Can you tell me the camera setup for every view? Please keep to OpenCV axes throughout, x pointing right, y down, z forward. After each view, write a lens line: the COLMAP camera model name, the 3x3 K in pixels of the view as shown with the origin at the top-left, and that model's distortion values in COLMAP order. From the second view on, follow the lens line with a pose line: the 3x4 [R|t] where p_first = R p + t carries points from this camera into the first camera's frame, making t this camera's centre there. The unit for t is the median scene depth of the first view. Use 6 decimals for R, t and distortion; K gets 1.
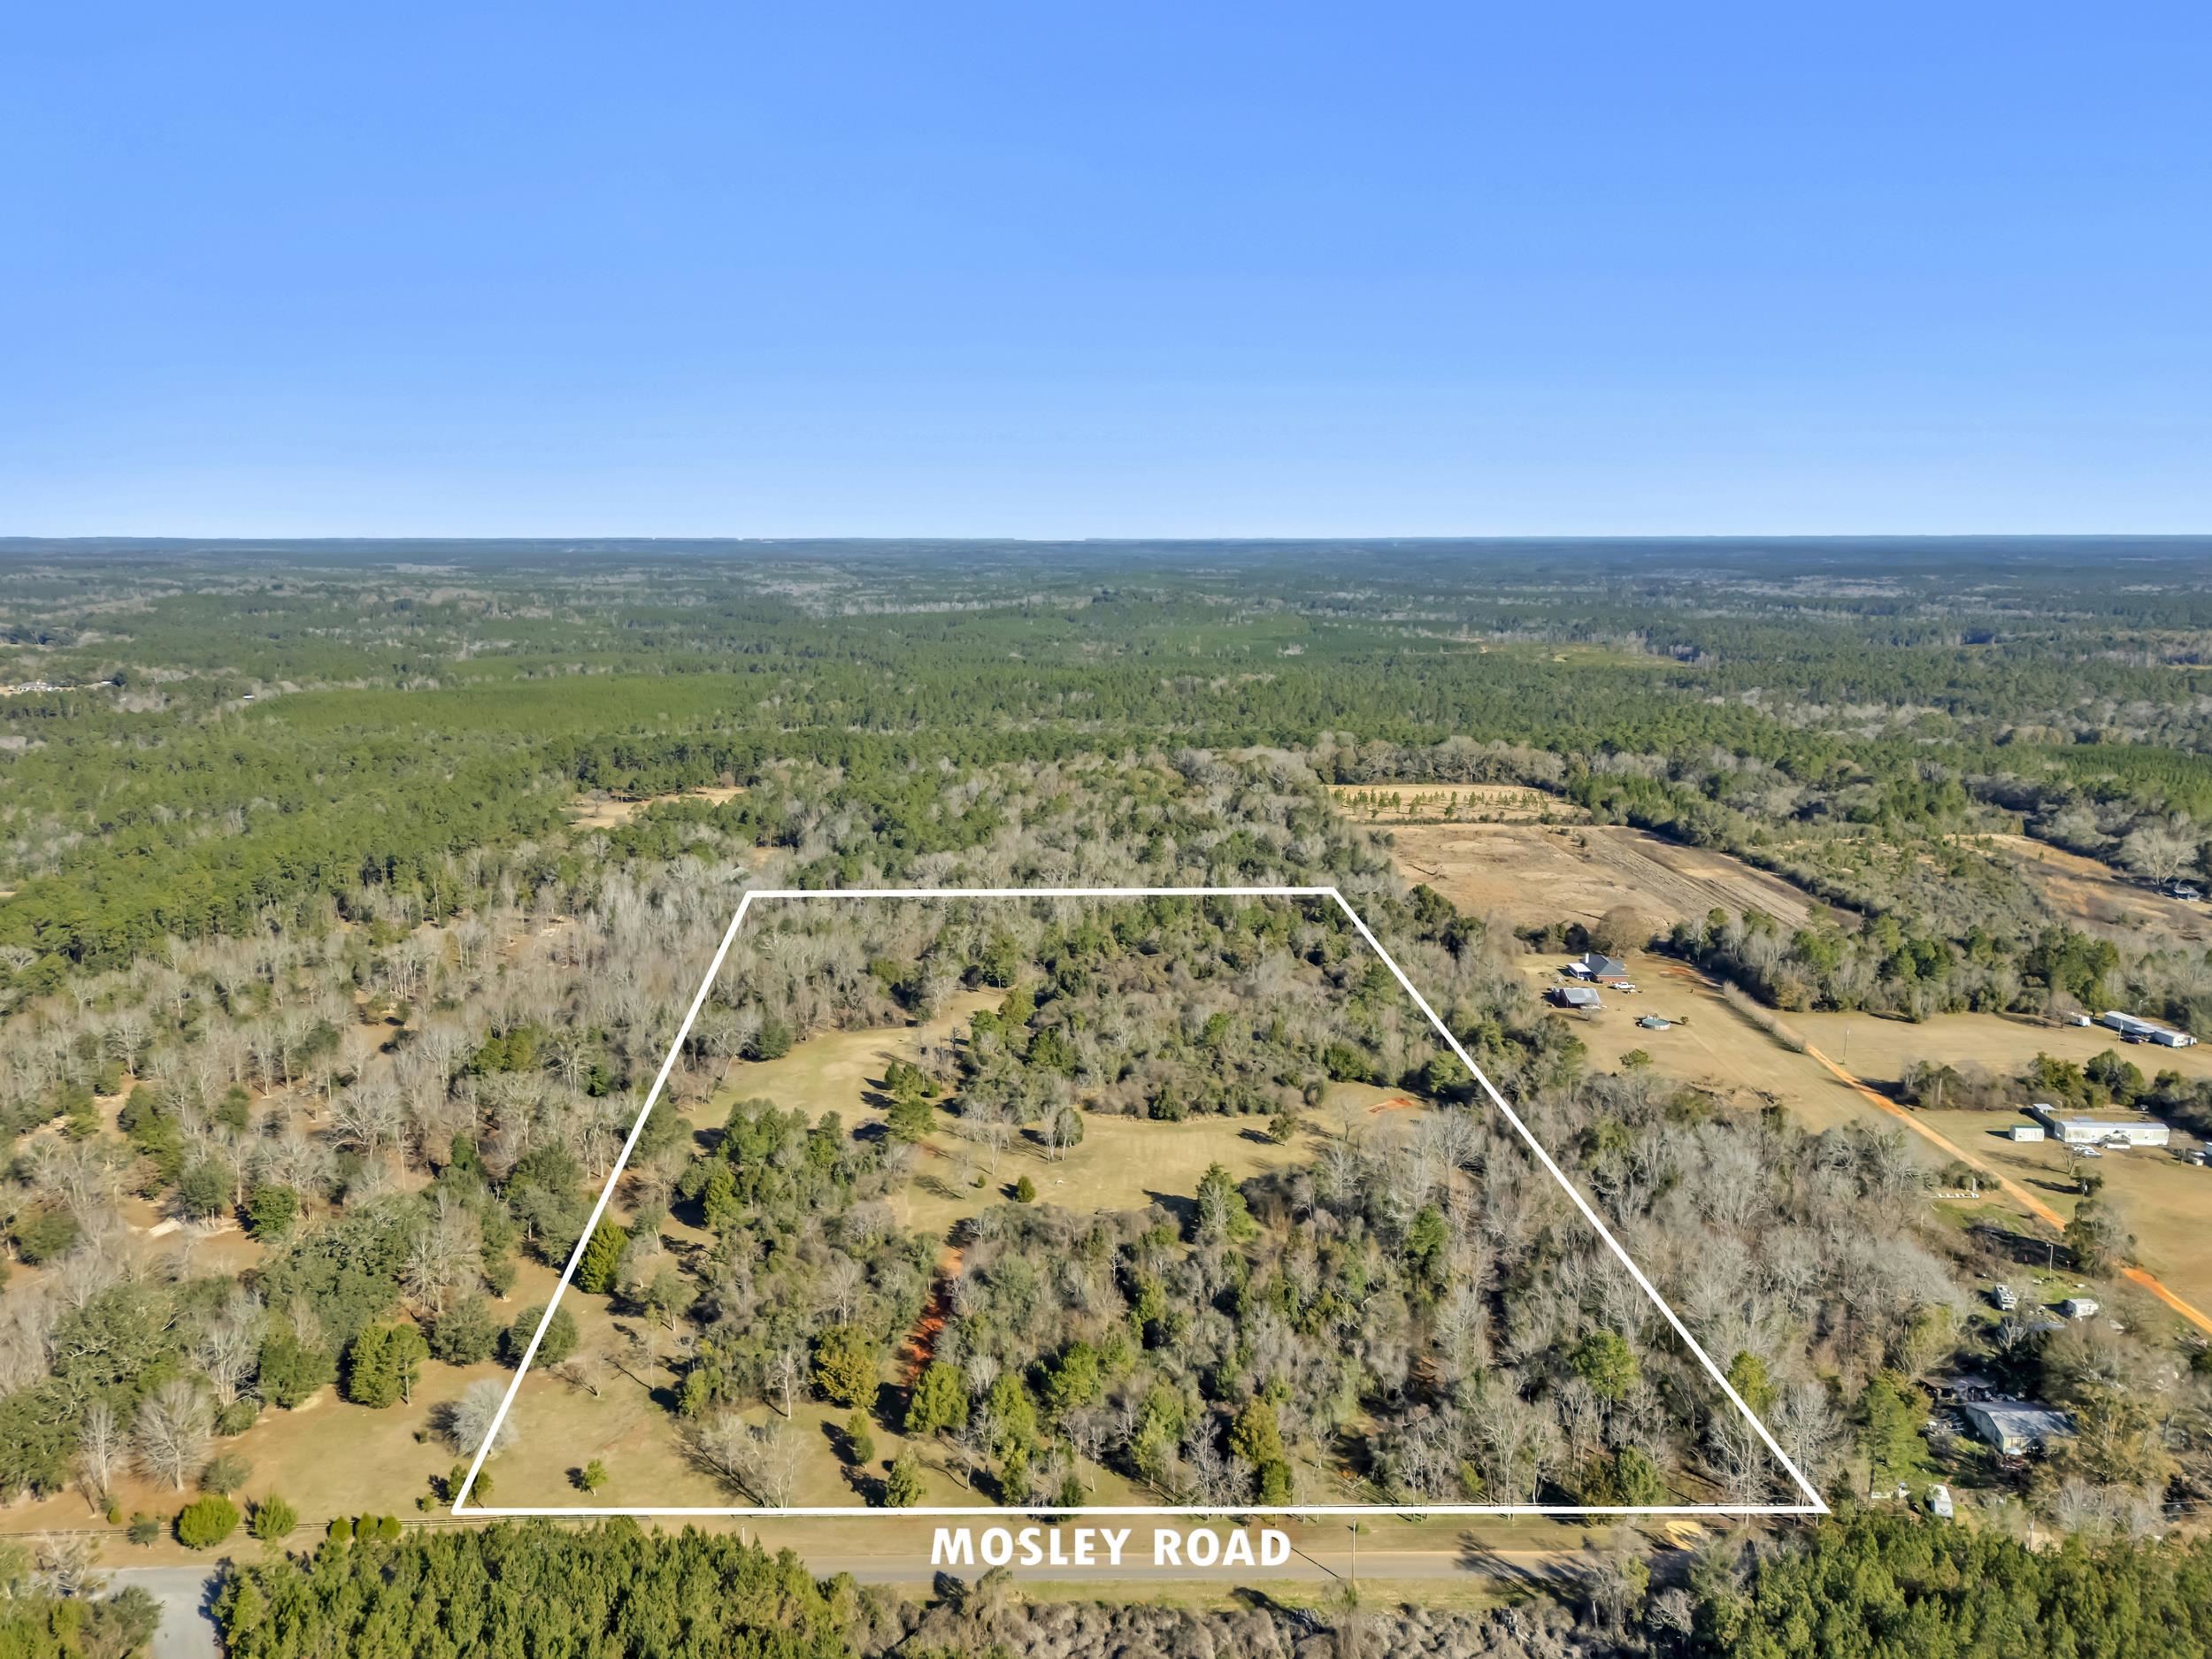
lens RADIAL K [[1686.1, 0, 1106.0], [0, 1686.1, 829.5], [0, 0, 1]] dist [0.086130, -0.081044]
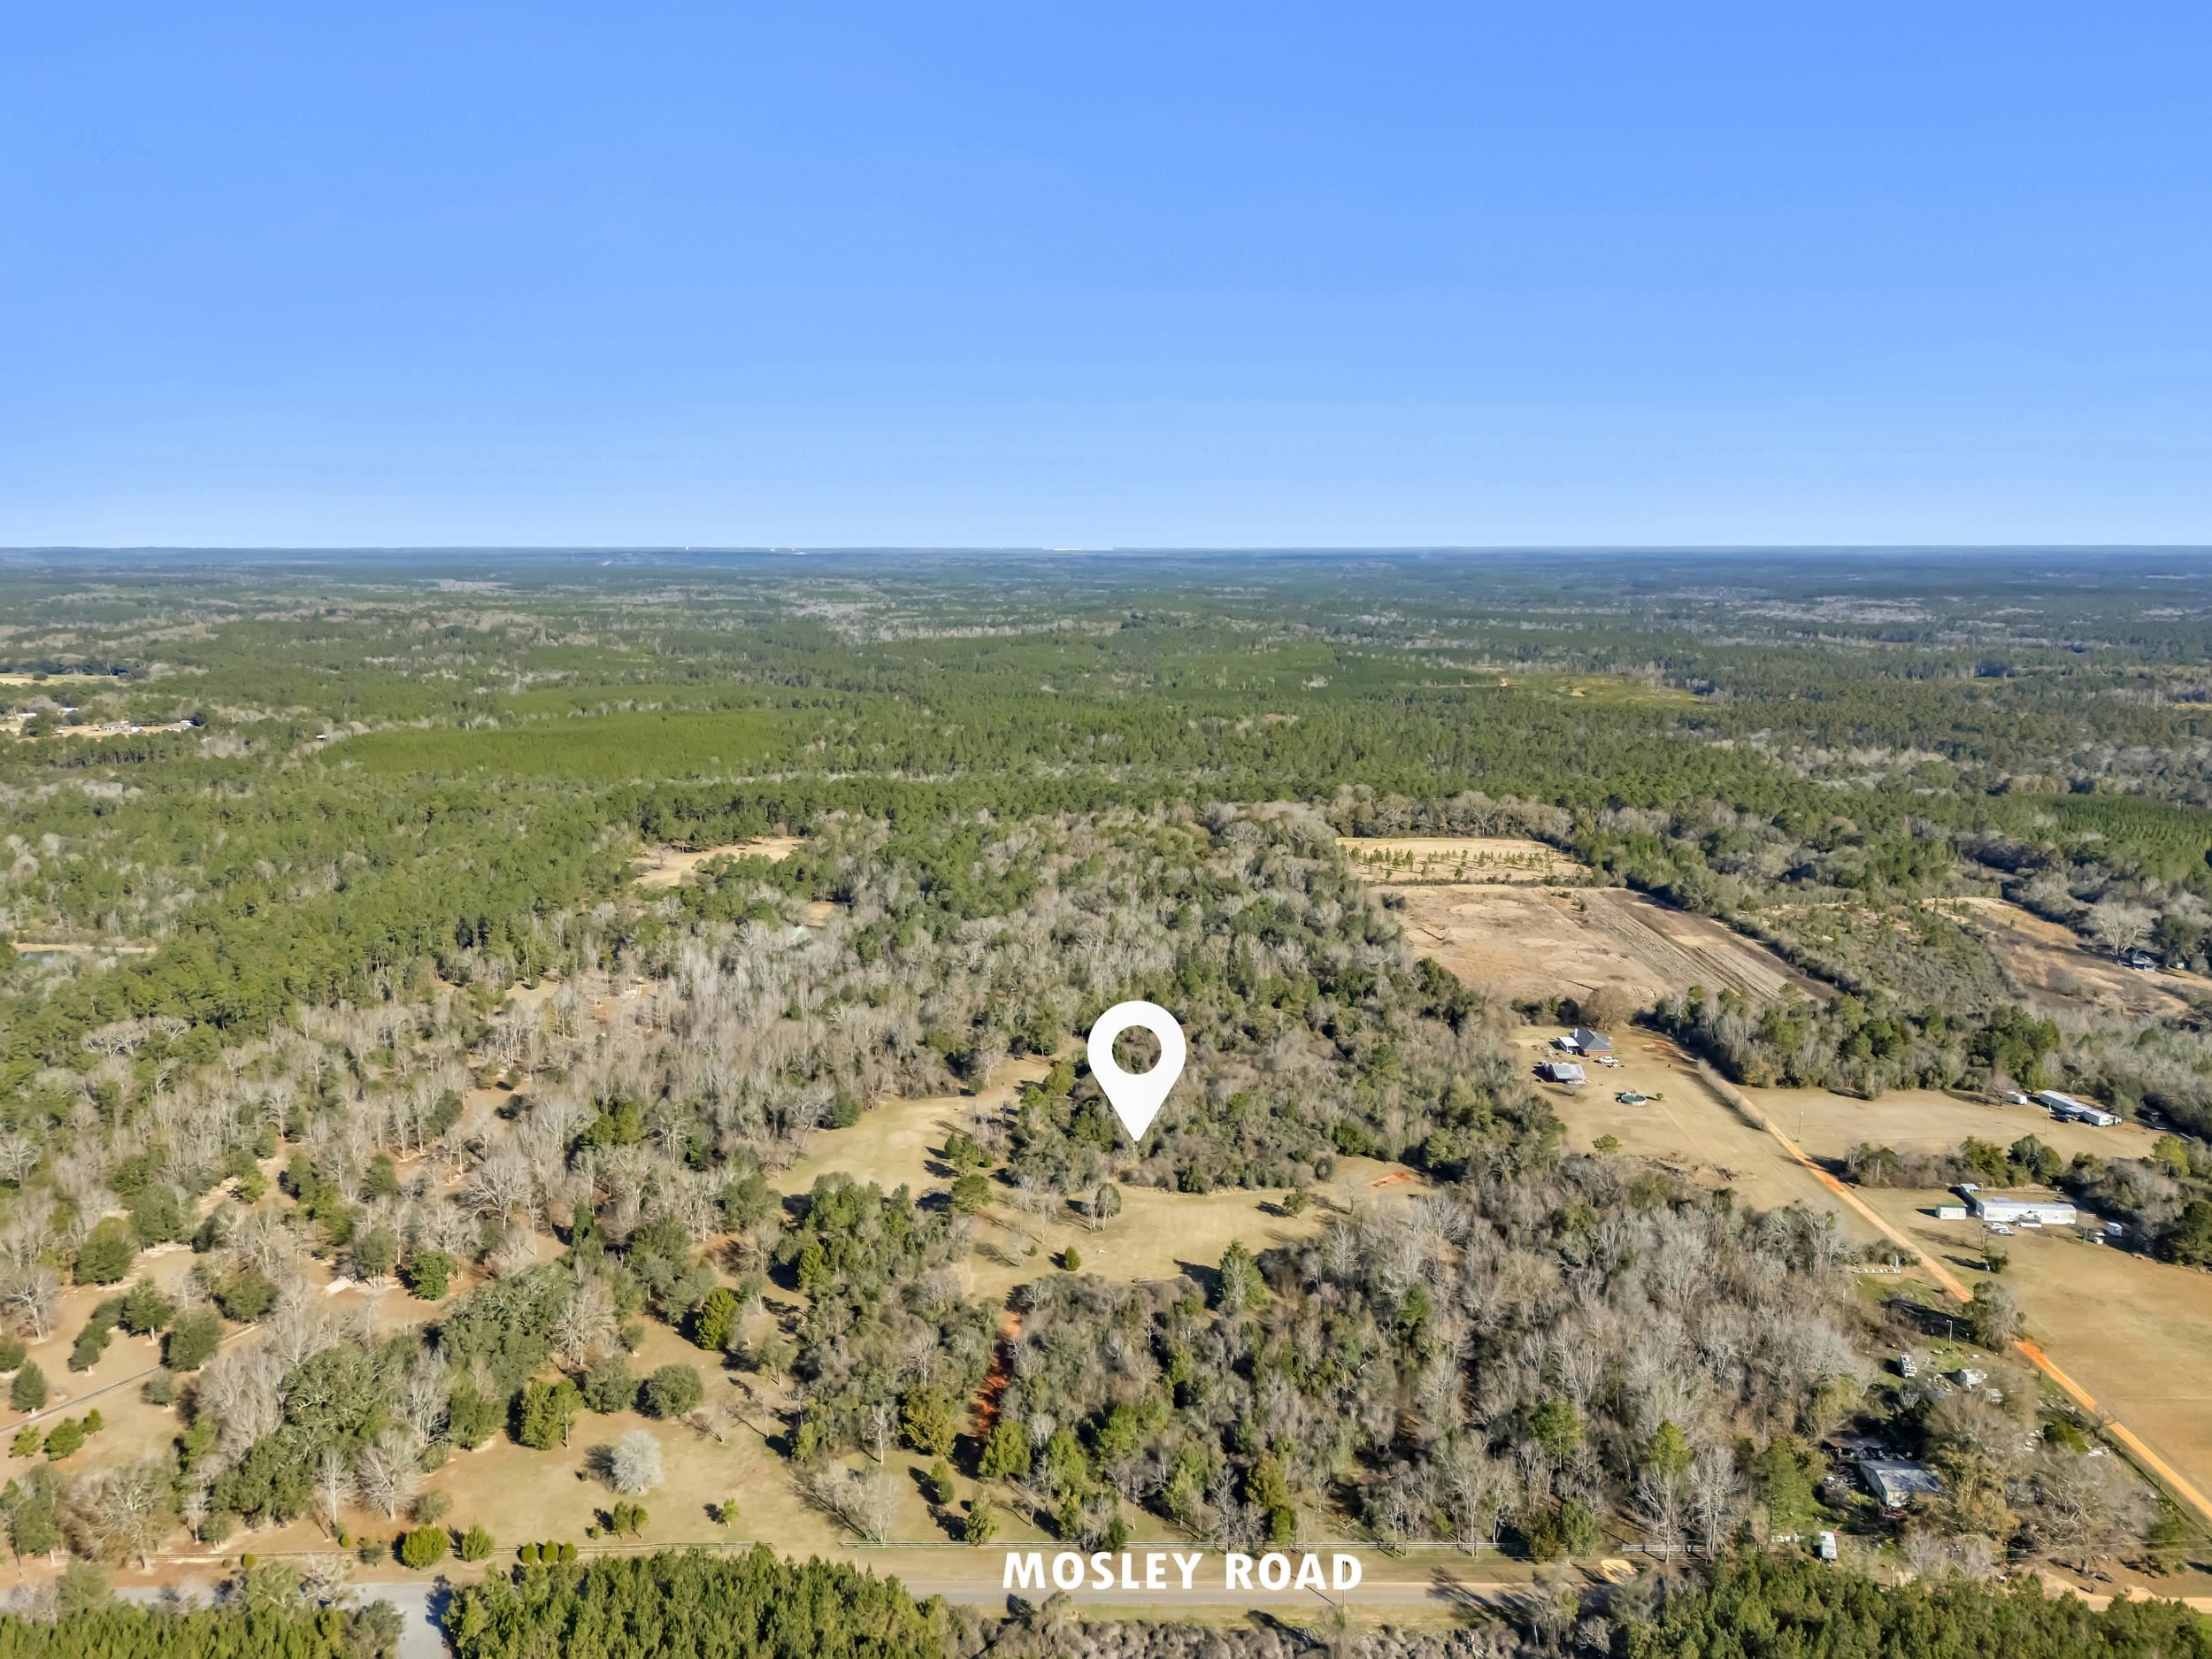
lens RADIAL K [[1686.1, 0, 1106.0], [0, 1686.1, 829.5], [0, 0, 1]] dist [0.086130, -0.081044]
pose [[0.999871, 0.004525, -0.015399, -0.006242], [-0.004554, 0.999988, -0.001822, -0.064471], [0.015390, 0.001892, 0.999880, -0.130641]]
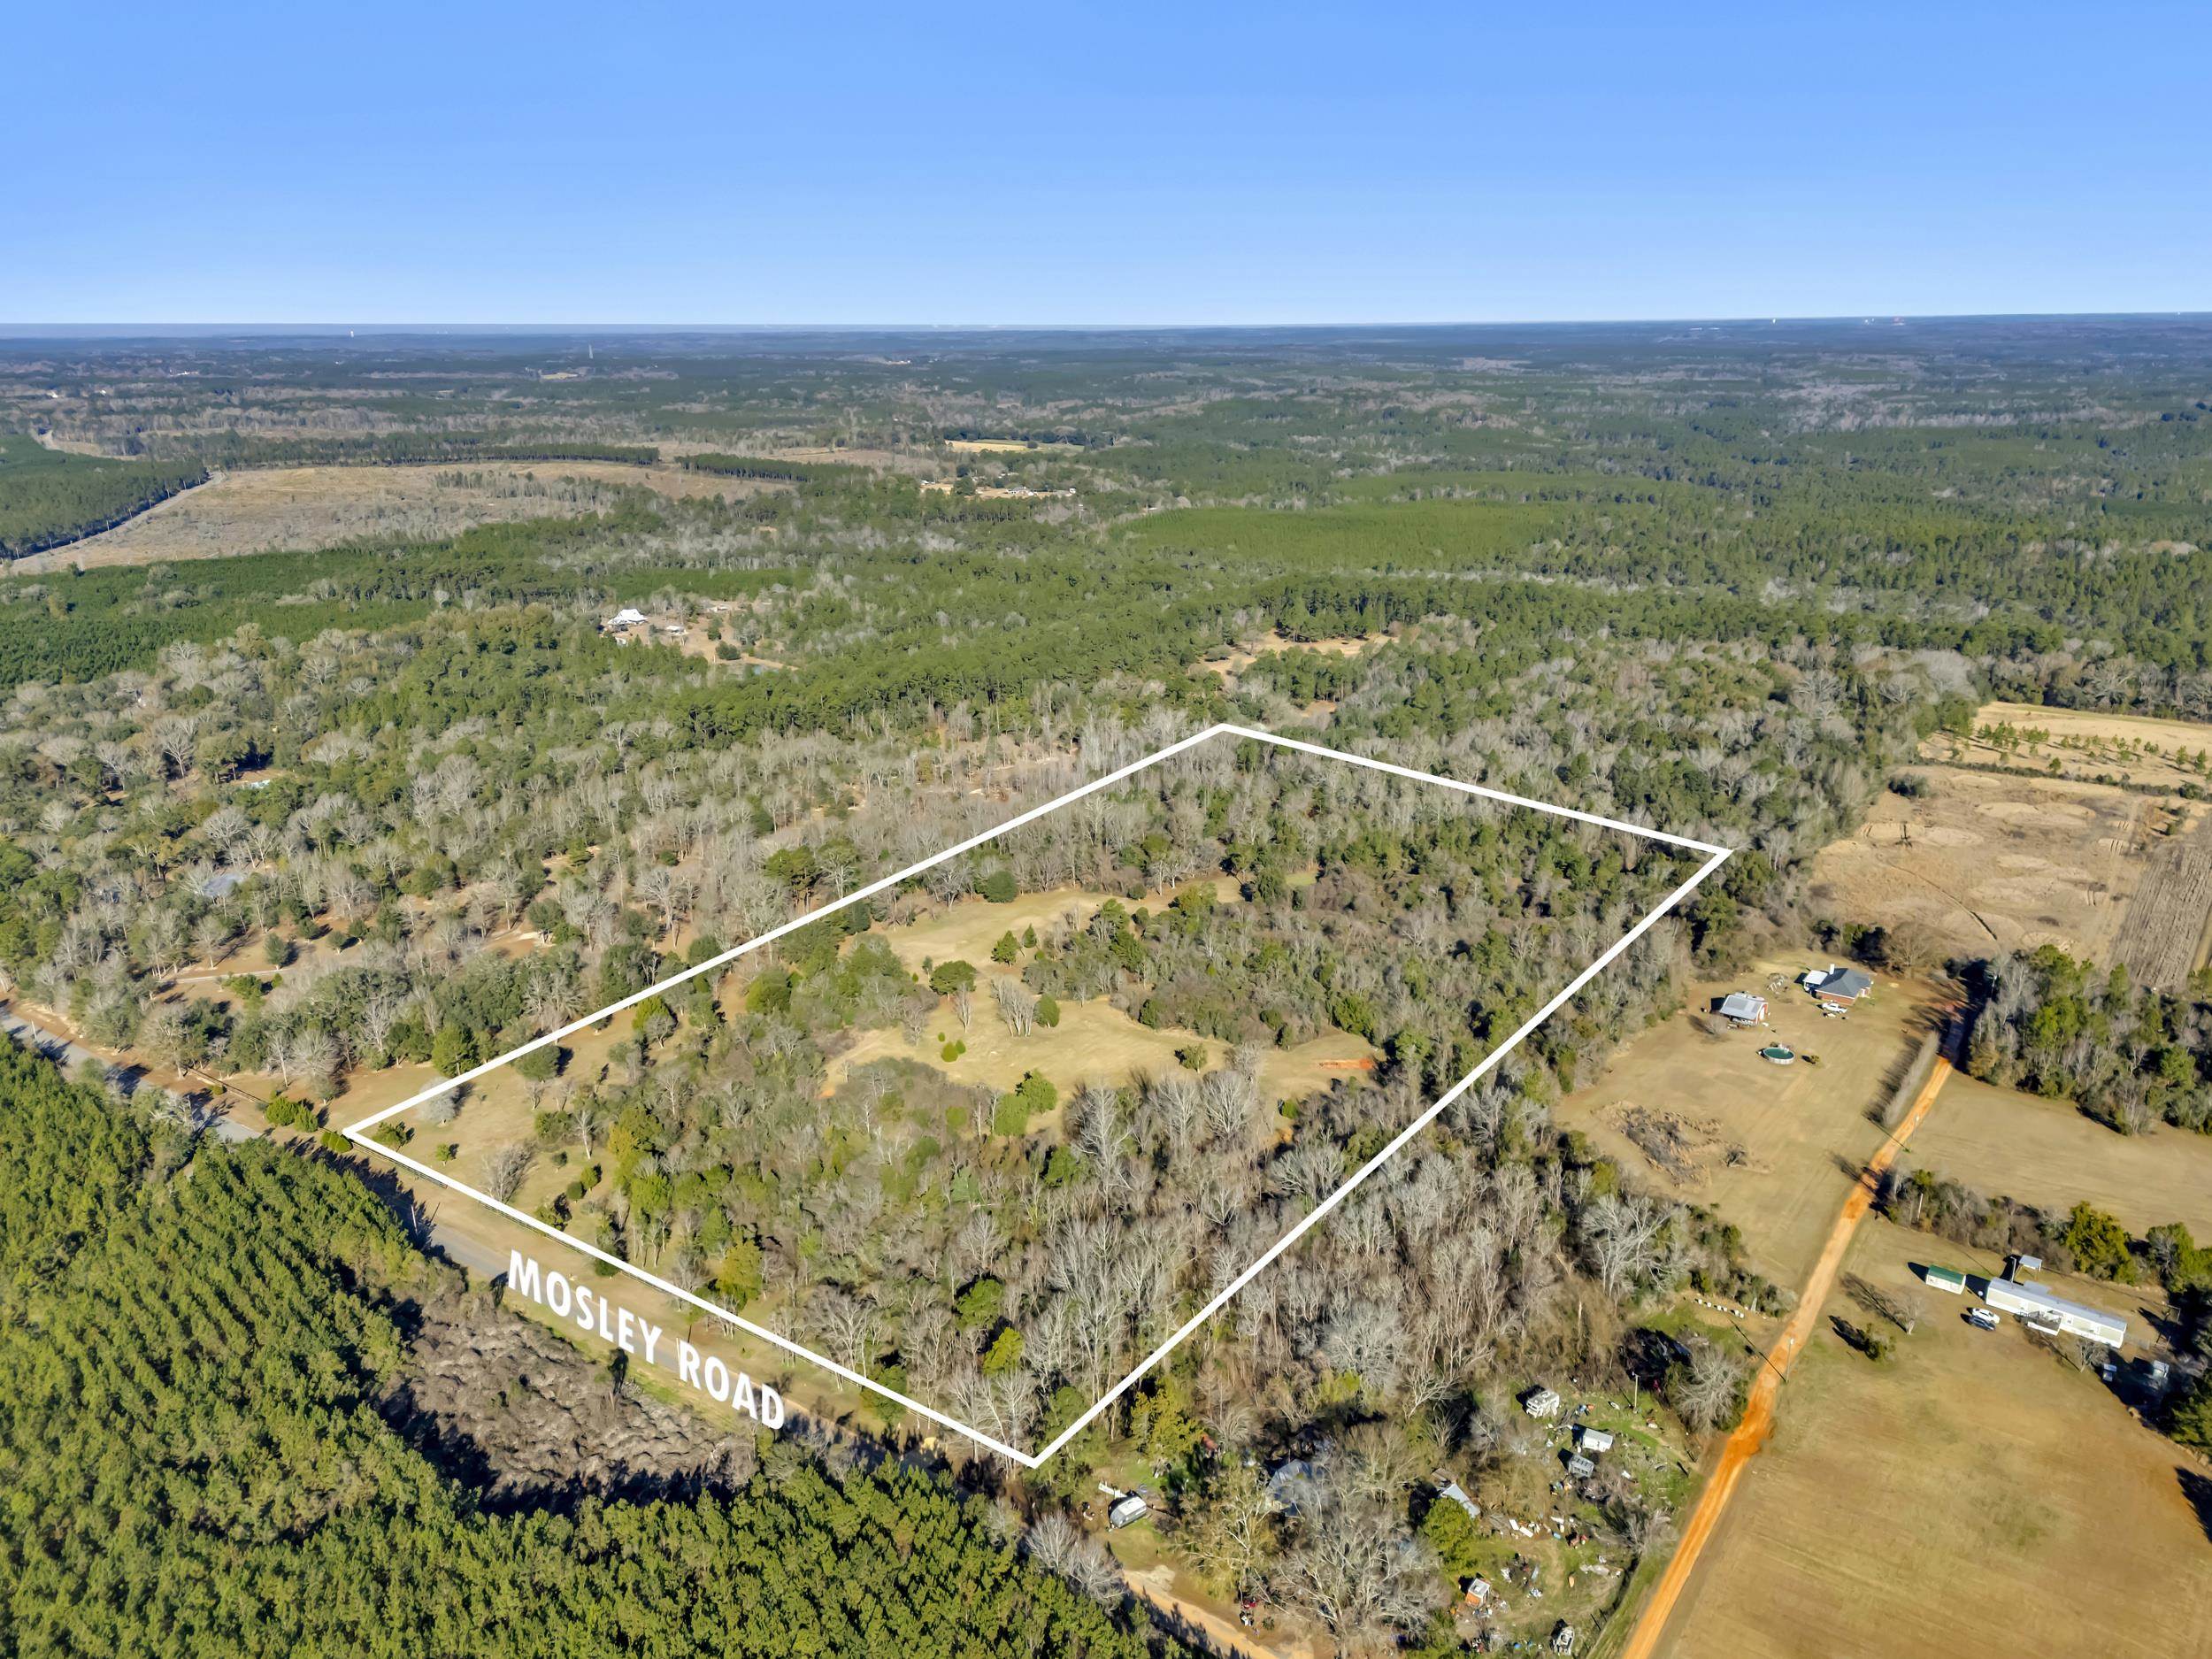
lens RADIAL K [[1686.1, 0, 1106.0], [0, 1686.1, 829.5], [0, 0, 1]] dist [0.086130, -0.081044]
pose [[0.796306, 0.170002, -0.580514, 0.603066], [-0.095770, 0.983023, 0.156504, -0.122220], [0.597265, -0.069029, 0.799068, 0.082345]]
